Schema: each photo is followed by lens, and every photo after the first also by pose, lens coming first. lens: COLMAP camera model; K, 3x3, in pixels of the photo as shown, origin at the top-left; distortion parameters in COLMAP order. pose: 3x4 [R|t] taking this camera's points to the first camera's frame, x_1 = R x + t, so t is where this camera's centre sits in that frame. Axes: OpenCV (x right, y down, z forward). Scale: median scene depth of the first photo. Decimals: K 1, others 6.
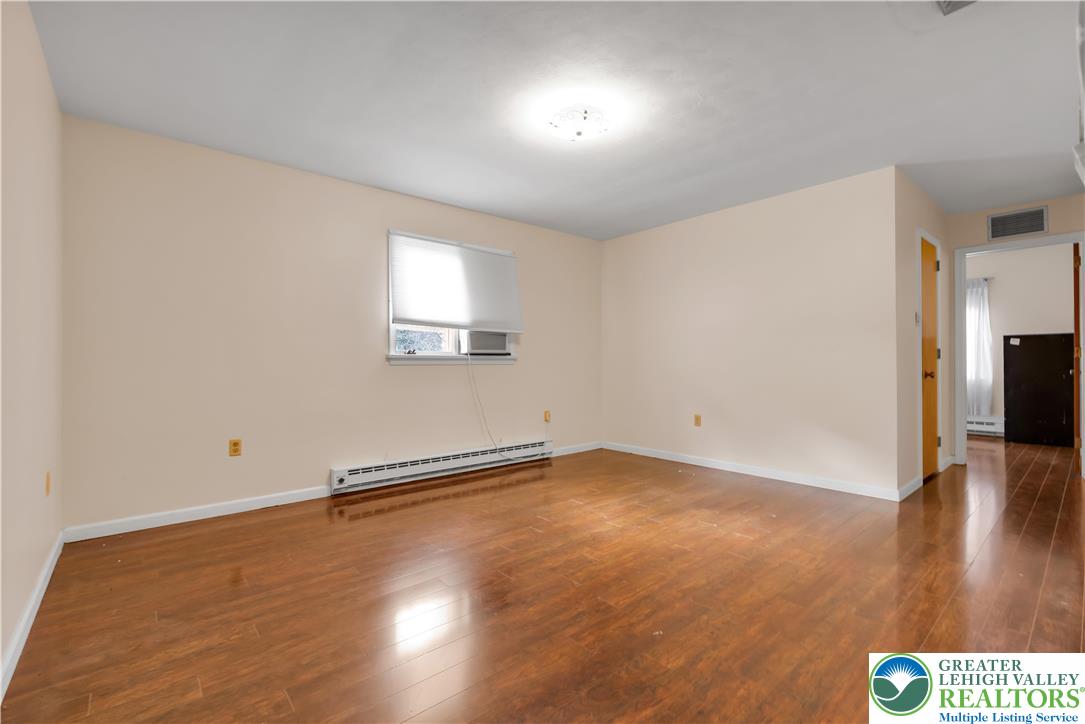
lens RADIAL K [[474.7, 0, 542.4], [0, 474.7, 358.5], [0, 0, 1]] dist [-0.000645, -0.000475]
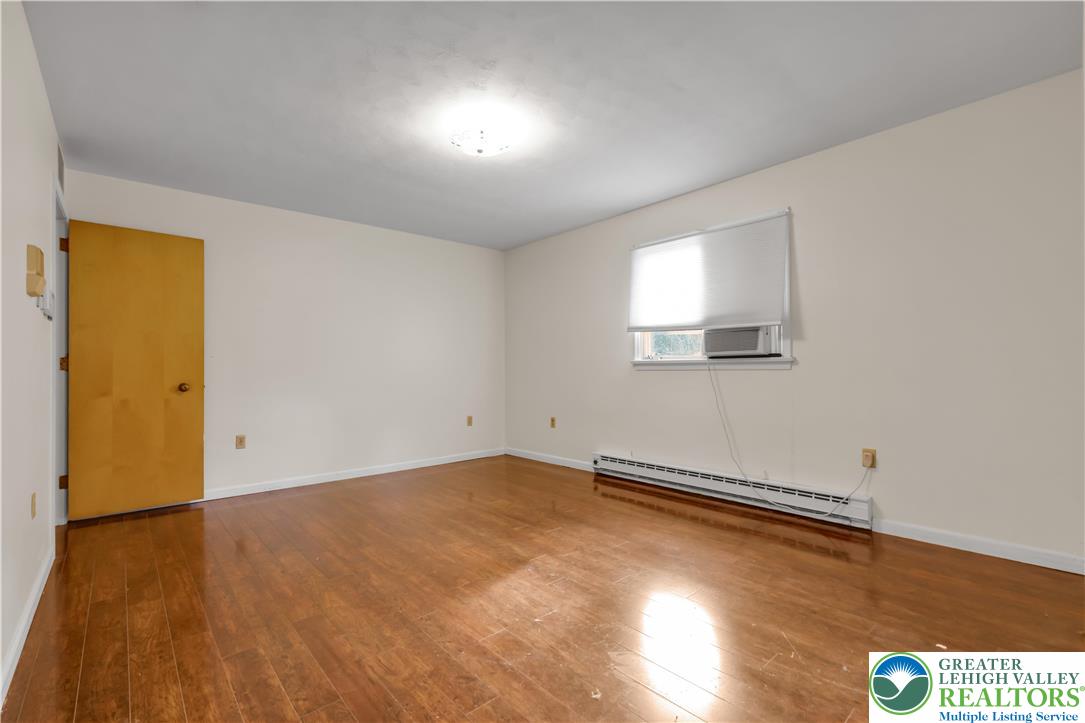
lens RADIAL K [[499.3, 0, 542.5], [0, 499.3, 361.5], [0, 0, 1]] dist [0.002448, 0.000719]
pose [[-0.010021, -0.013662, -0.999856, 0.893154], [0.015503, 0.999784, -0.013816, 0.007008], [0.999830, -0.015639, -0.009807, 0.866247]]
